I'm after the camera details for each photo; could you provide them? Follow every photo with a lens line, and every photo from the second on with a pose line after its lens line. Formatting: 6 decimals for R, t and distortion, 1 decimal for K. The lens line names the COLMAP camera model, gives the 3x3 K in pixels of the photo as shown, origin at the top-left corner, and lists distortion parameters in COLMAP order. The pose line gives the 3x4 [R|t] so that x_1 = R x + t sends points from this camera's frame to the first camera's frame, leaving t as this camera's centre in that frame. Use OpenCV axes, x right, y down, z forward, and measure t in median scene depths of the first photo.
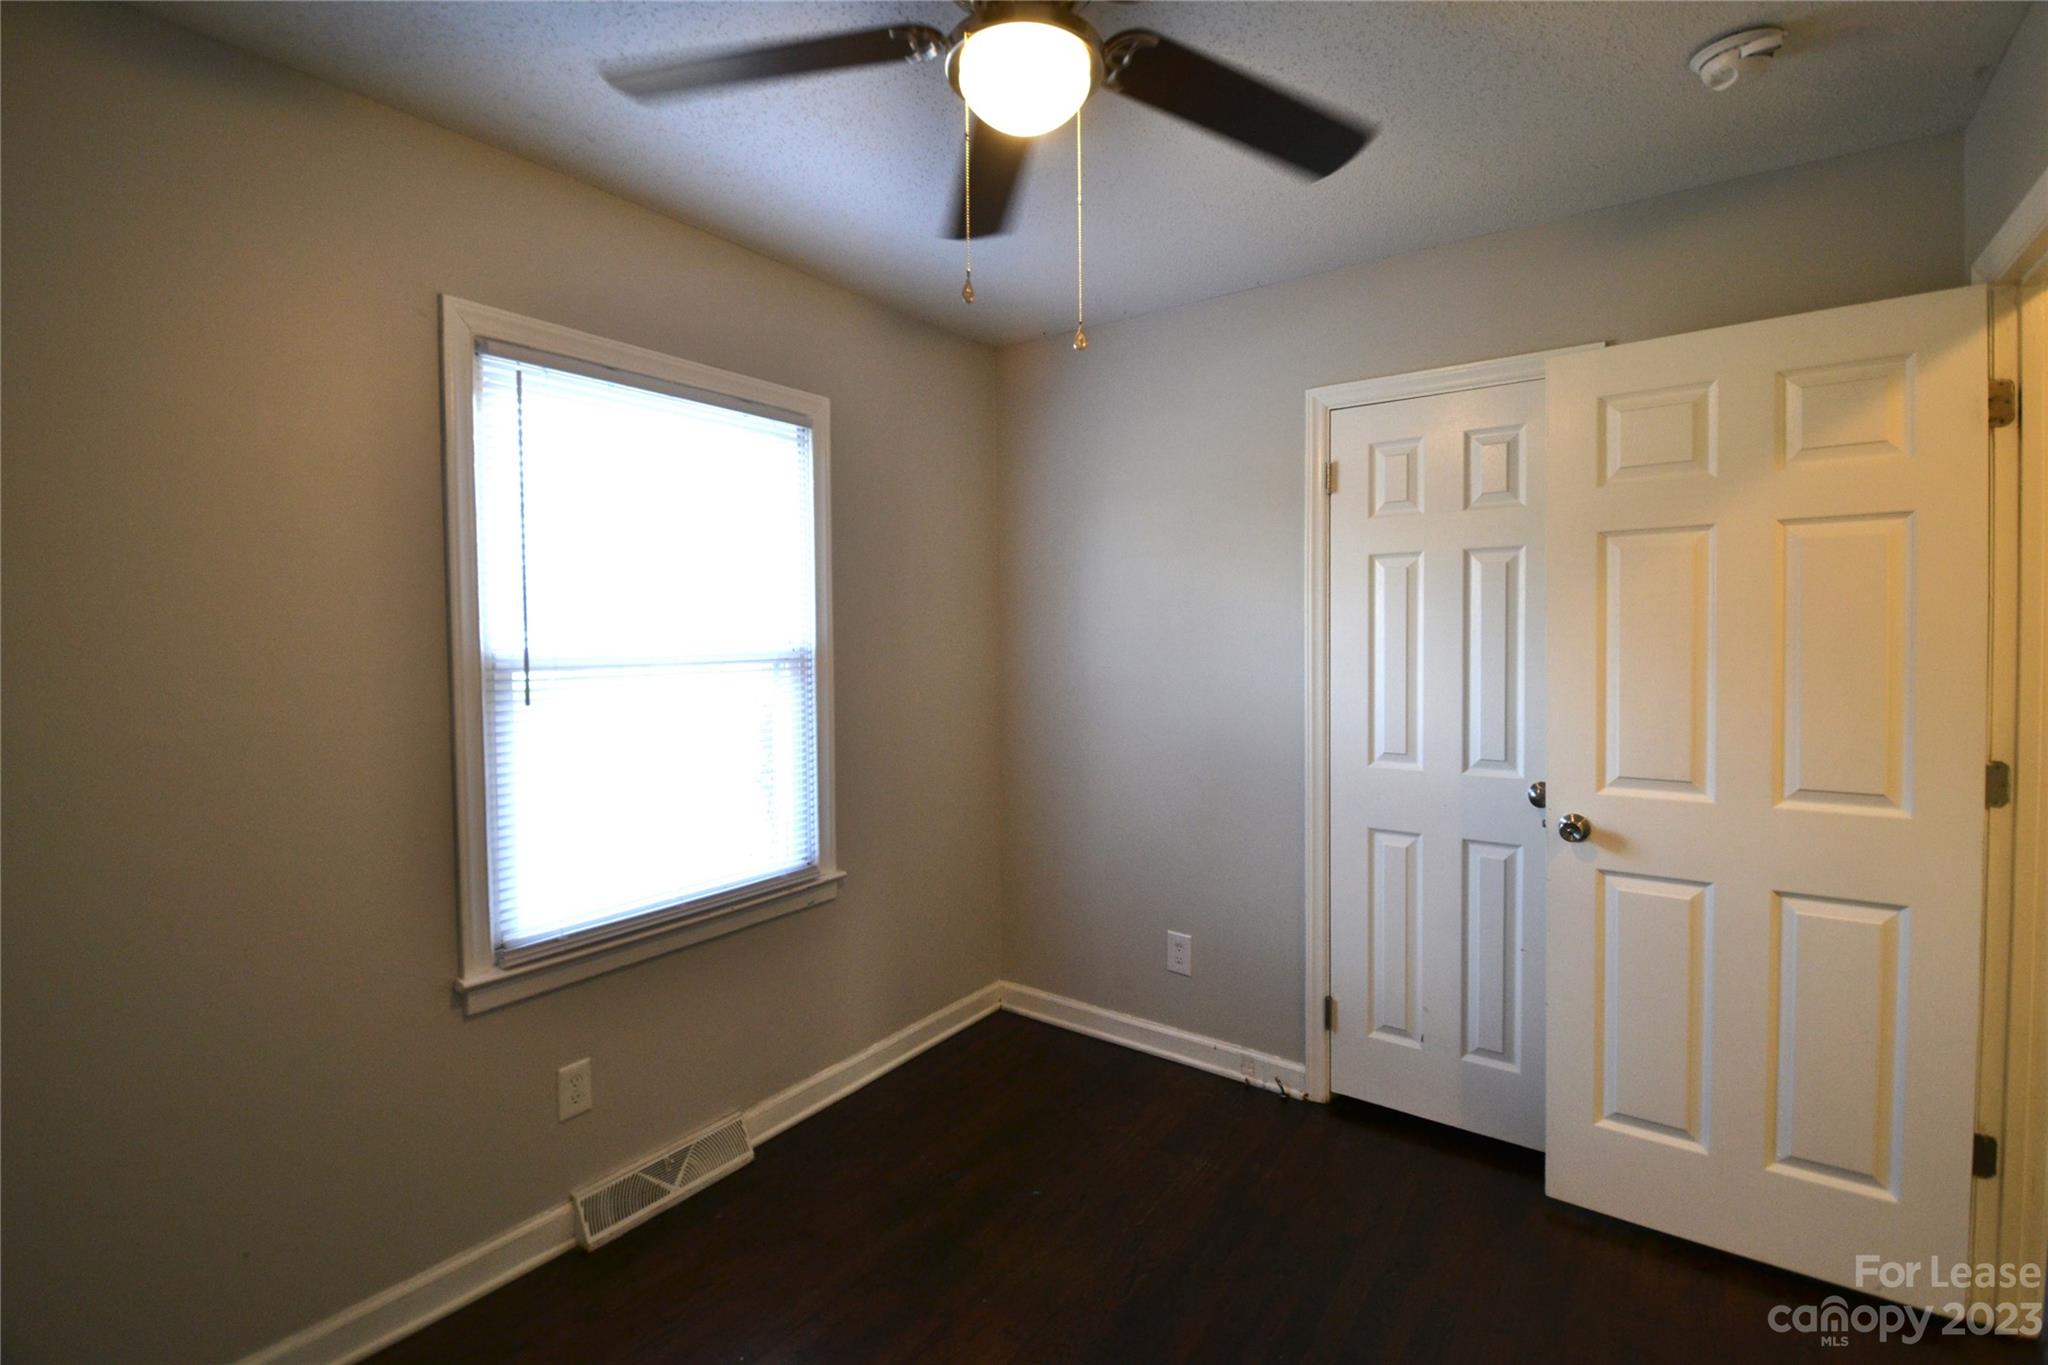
lens RADIAL K [[918.1, 0, 1013.2], [0, 918.1, 662.1], [0, 0, 1]] dist [0.029947, -0.027703]
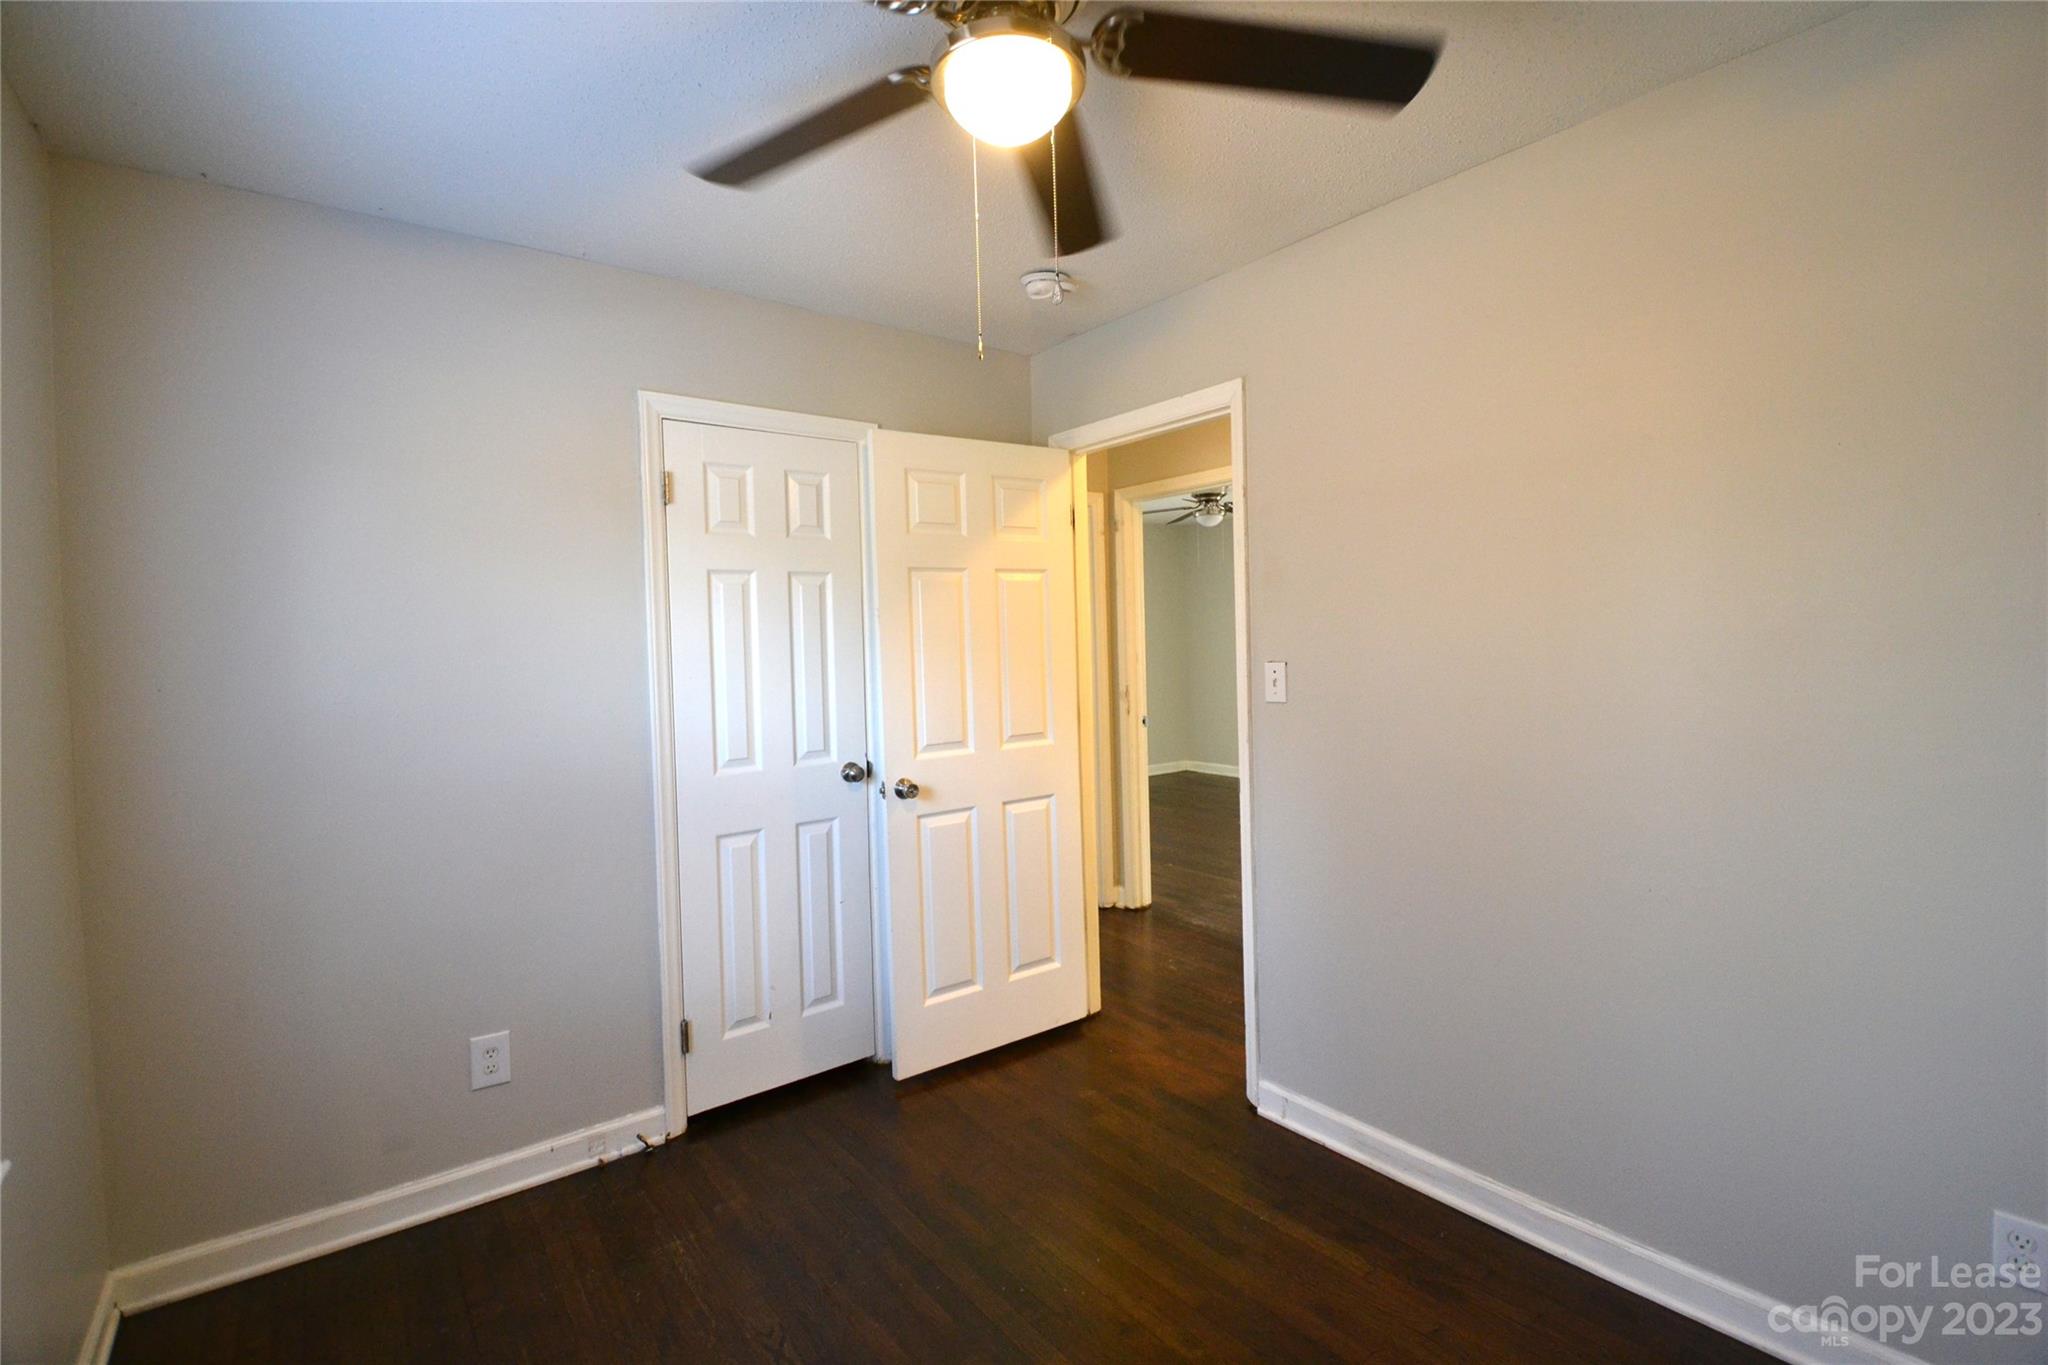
lens RADIAL K [[910.8, 0, 1026.8], [0, 910.8, 657.8], [0, 0, 1]] dist [0.020231, -0.026809]
pose [[0.283036, -0.023432, 0.958823, -0.480584], [0.054585, 0.998475, 0.008288, -0.007635], [-0.957555, 0.049991, 0.283884, 0.369003]]
